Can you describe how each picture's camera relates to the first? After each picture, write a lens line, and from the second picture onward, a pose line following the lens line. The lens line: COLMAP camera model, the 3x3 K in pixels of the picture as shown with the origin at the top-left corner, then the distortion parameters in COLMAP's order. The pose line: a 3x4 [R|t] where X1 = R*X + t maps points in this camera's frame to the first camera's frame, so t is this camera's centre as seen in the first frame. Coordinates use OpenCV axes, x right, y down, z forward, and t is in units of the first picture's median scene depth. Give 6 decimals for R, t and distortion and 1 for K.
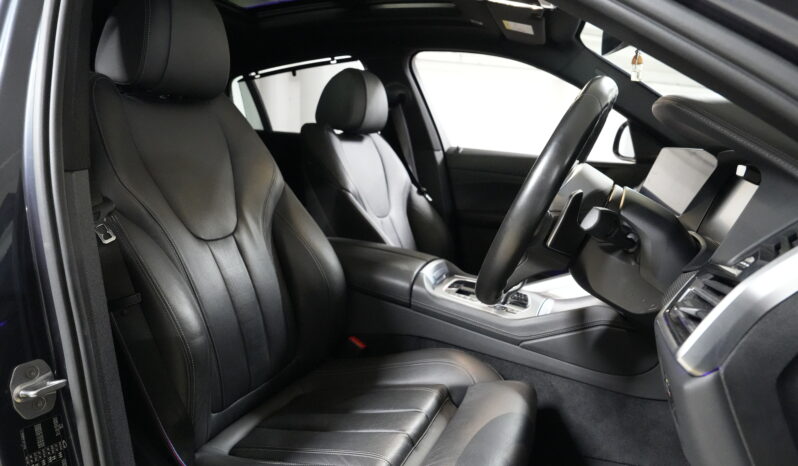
lens RADIAL K [[538.1, 0, 399.0], [0, 538.1, 233.0], [0, 0, 1]] dist [-0.118073, 0.090647]
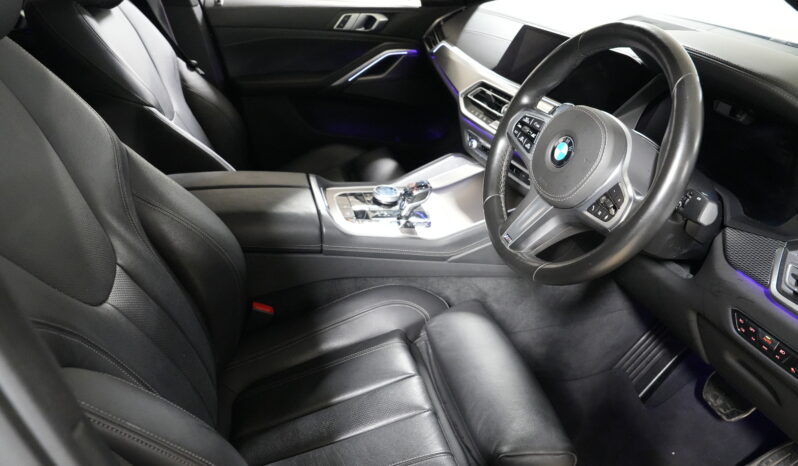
lens RADIAL K [[538.1, 0, 399.0], [0, 538.1, 233.0], [0, 0, 1]] dist [-0.118073, 0.090647]
pose [[0.793774, -0.310853, 0.522774, -0.339753], [0.090975, 0.910538, 0.403291, -0.238737], [-0.601370, -0.272563, 0.751042, 0.315218]]
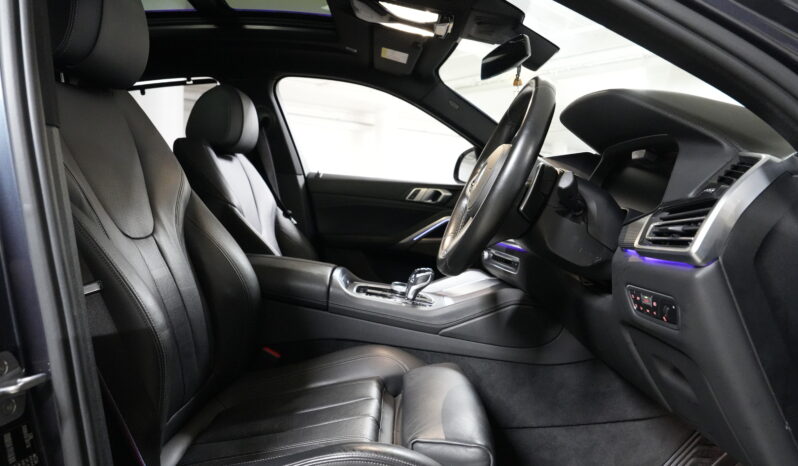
lens RADIAL K [[538.1, 0, 399.0], [0, 538.1, 233.0], [0, 0, 1]] dist [-0.118073, 0.090647]
pose [[0.927441, -0.021517, 0.373351, -0.241678], [0.056837, 0.994856, -0.083851, 0.092748], [-0.369626, 0.098987, 0.923893, 0.010627]]
